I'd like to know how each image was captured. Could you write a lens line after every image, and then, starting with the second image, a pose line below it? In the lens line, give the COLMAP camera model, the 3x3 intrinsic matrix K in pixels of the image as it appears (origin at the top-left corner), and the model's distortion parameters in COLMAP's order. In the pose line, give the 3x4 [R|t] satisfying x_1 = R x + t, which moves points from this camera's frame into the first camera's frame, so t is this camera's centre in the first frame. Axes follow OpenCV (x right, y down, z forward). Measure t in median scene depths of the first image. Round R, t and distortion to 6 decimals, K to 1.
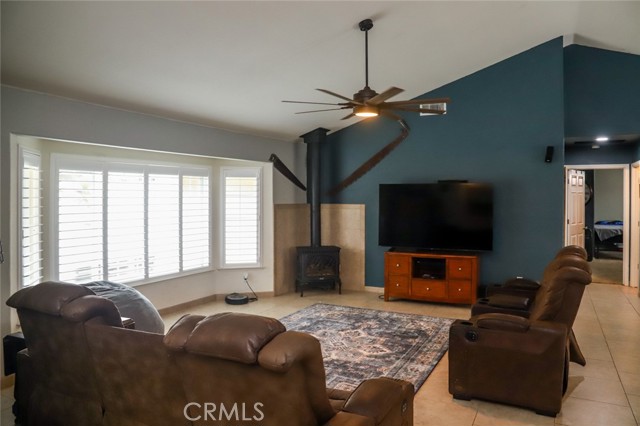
lens RADIAL K [[460.1, 0, 322.2], [0, 460.1, 197.8], [0, 0, 1]] dist [-0.106344, 0.068921]
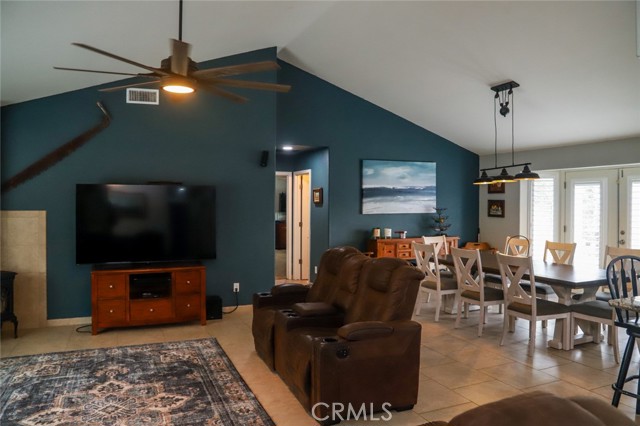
lens RADIAL K [[460.1, 0, 314.4], [0, 460.1, 202.1], [0, 0, 1]] dist [-0.106344, 0.068921]
pose [[0.644462, -0.001172, 0.764635, -0.202720], [0.001692, 0.999999, 0.000106, 0.001193], [-0.764635, 0.001225, 0.644463, 0.223864]]
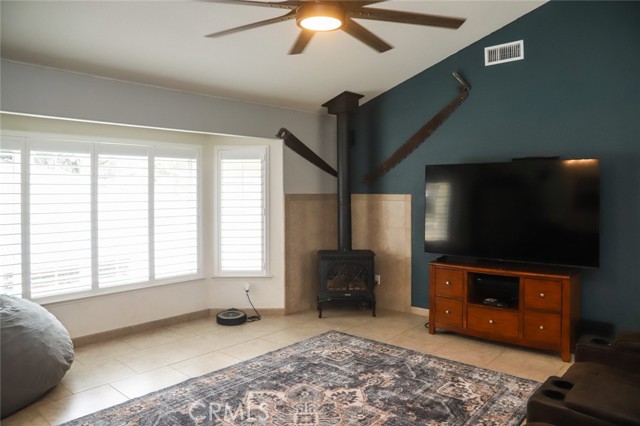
lens RADIAL K [[460.1, 0, 311.9], [0, 460.1, 182.4], [0, 0, 1]] dist [-0.106344, 0.068921]
pose [[0.967199, -0.007333, -0.253914, 0.141030], [0.003050, 0.999846, -0.017257, 0.008644], [0.254002, 0.015916, 0.967073, 0.290054]]
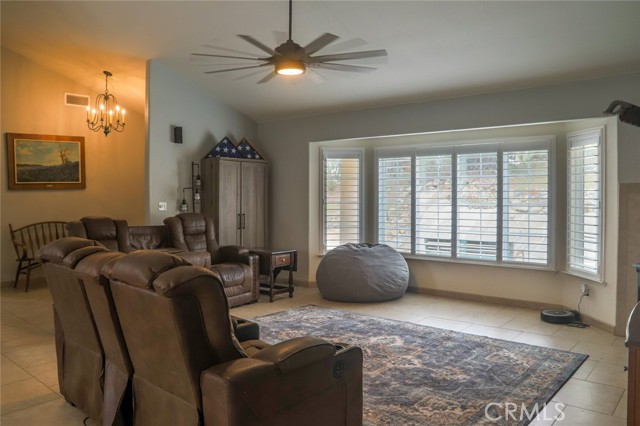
lens RADIAL K [[460.1, 0, 313.3], [0, 460.1, 210.6], [0, 0, 1]] dist [-0.106344, 0.068921]
pose [[-0.216776, 0.032256, -0.975688, 0.587462], [-0.007480, 0.999370, 0.034701, 0.034235], [0.976193, 0.014820, -0.216398, 0.777064]]
